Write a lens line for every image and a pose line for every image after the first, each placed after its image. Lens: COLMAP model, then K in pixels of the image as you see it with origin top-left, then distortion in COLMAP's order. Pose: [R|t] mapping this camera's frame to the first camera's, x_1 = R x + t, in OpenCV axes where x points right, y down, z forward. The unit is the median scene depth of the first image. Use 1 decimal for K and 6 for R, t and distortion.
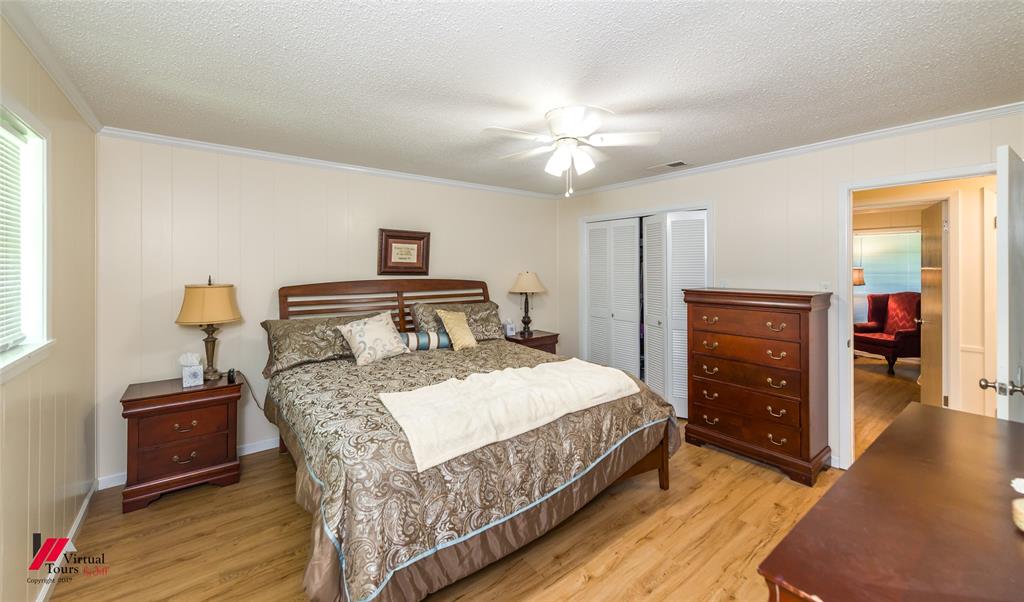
lens RADIAL K [[401.6, 0, 512.4], [0, 401.6, 265.6], [0, 0, 1]] dist [0.000625, 0.000033]
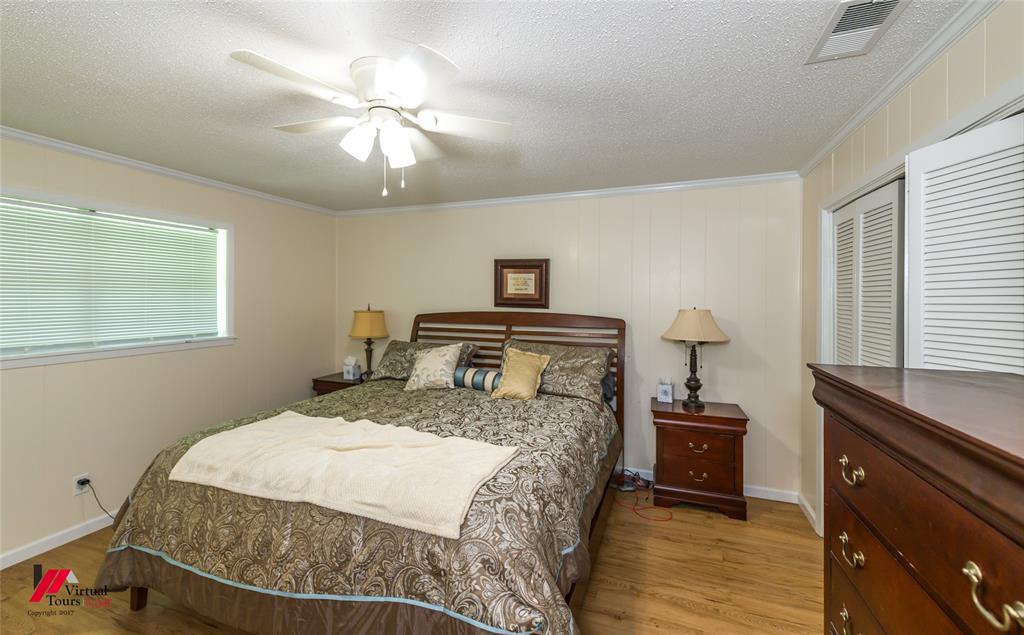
lens RADIAL K [[403.4, 0, 512.1], [0, 403.4, 296.4], [0, 0, 1]] dist [0.011140, -0.000042]
pose [[0.518104, 0.002477, -0.855314, 0.534608], [-0.001921, 0.999997, 0.001733, -0.003427], [0.855315, 0.000746, 0.518107, 0.523629]]
